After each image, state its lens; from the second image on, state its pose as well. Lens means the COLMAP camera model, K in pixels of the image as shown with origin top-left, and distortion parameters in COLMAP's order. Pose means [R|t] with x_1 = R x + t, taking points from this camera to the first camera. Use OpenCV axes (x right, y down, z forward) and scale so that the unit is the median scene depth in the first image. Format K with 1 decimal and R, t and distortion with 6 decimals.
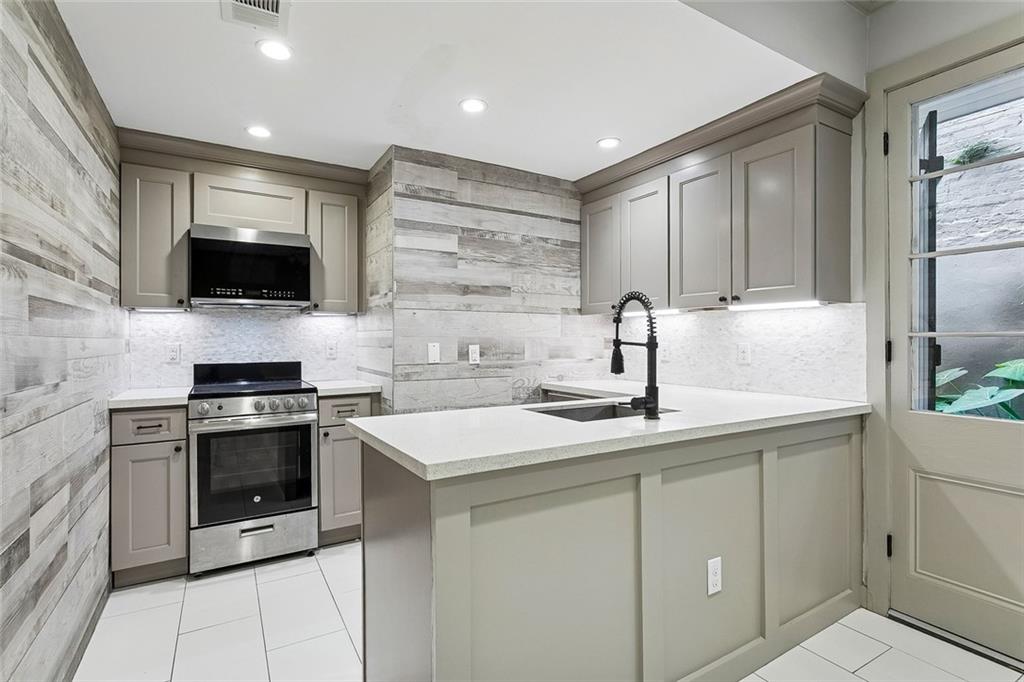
lens RADIAL K [[490.8, 0, 511.5], [0, 490.8, 337.5], [0, 0, 1]] dist [-0.004293, 0.001532]
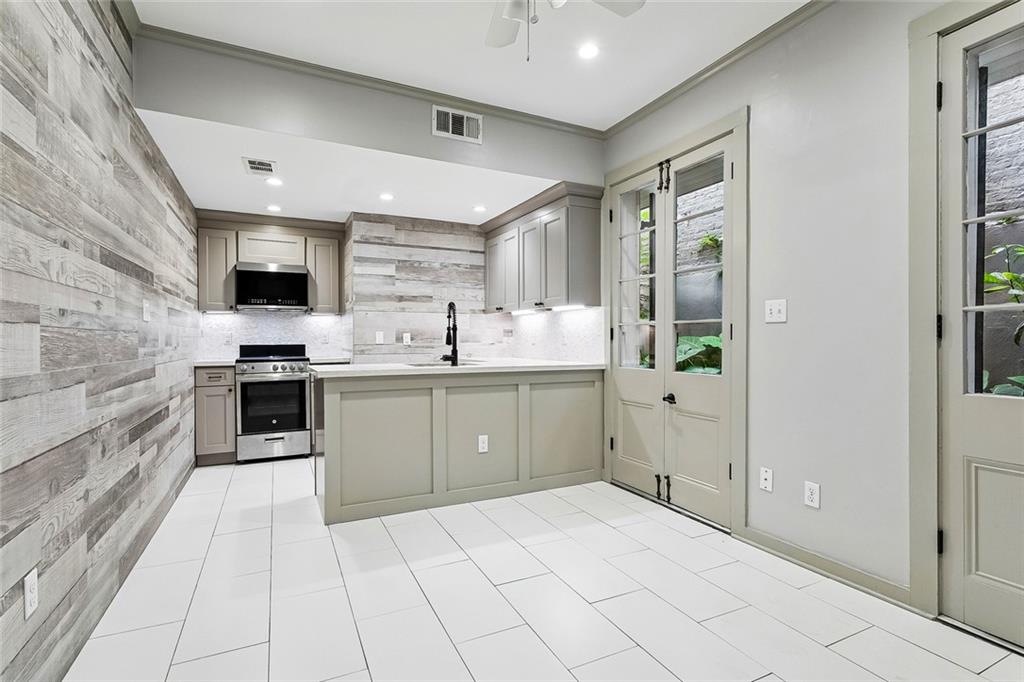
lens RADIAL K [[490.8, 0, 513.9], [0, 490.8, 342.3], [0, 0, 1]] dist [-0.004293, 0.001532]
pose [[0.996840, -0.000238, -0.079431, 0.467271], [0.001181, 0.999929, 0.011818, 0.031357], [0.079423, -0.011874, 0.996770, -0.661569]]
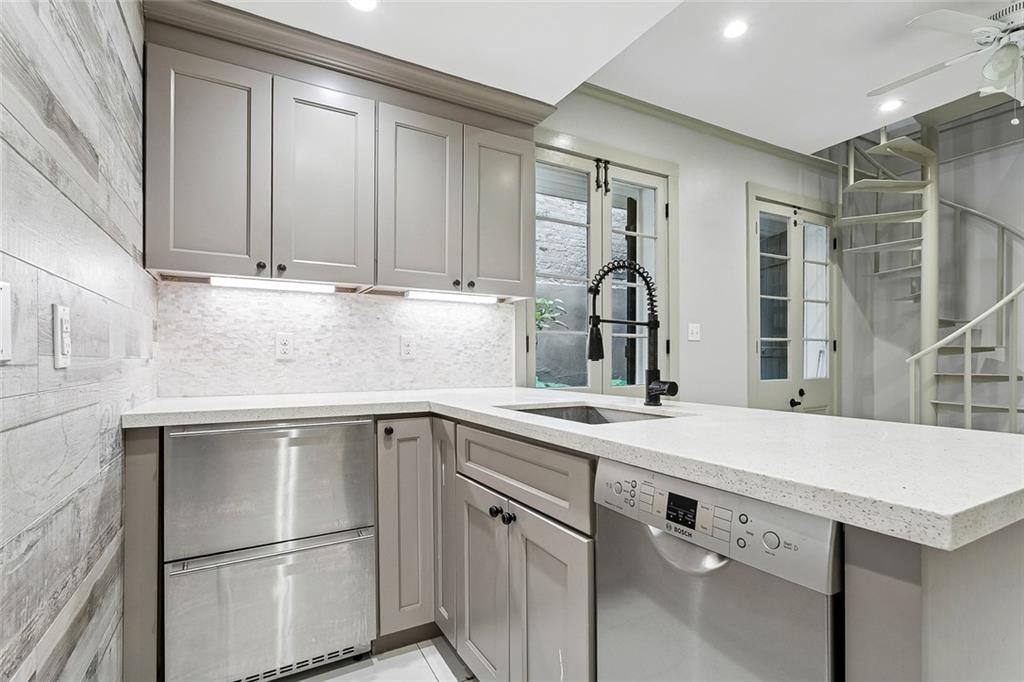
lens RADIAL K [[490.8, 0, 497.5], [0, 490.8, 356.9], [0, 0, 1]] dist [-0.004293, 0.001532]
pose [[0.036422, 0.004230, 0.999328, -0.431408], [-0.006311, 0.999972, -0.004003, 0.055736], [-0.999317, -0.006161, 0.036447, 0.858672]]
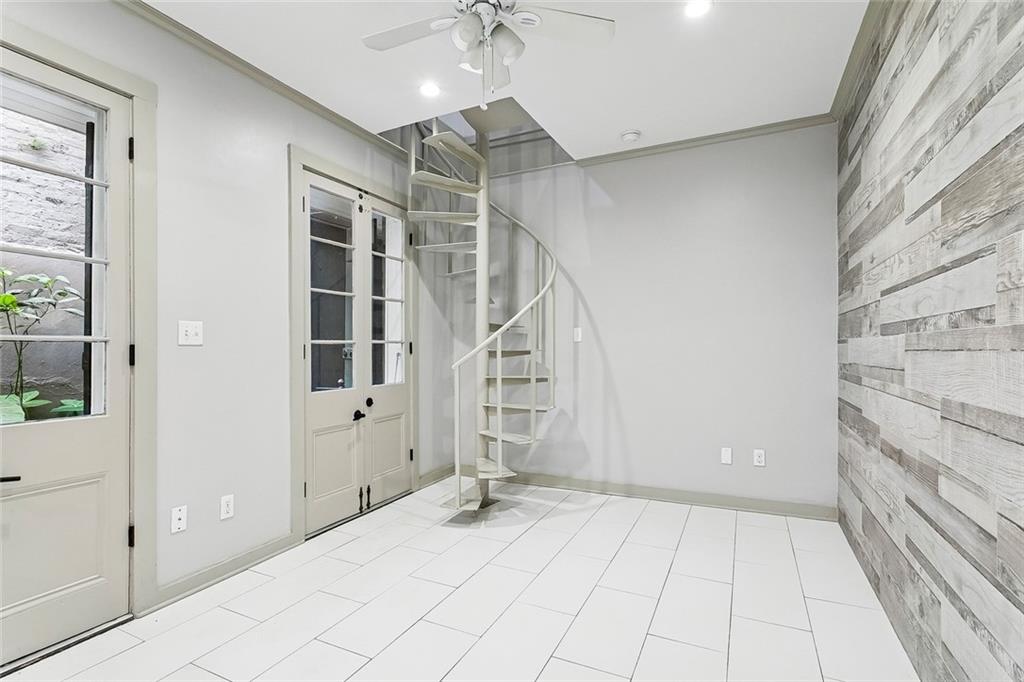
lens RADIAL K [[490.8, 0, 518.5], [0, 490.8, 348.9], [0, 0, 1]] dist [-0.004293, 0.001532]
pose [[-0.573192, 0.007851, 0.819384, -0.204834], [0.003146, 0.999968, -0.007380, 0.019355], [-0.819415, -0.001652, -0.573198, 0.394043]]
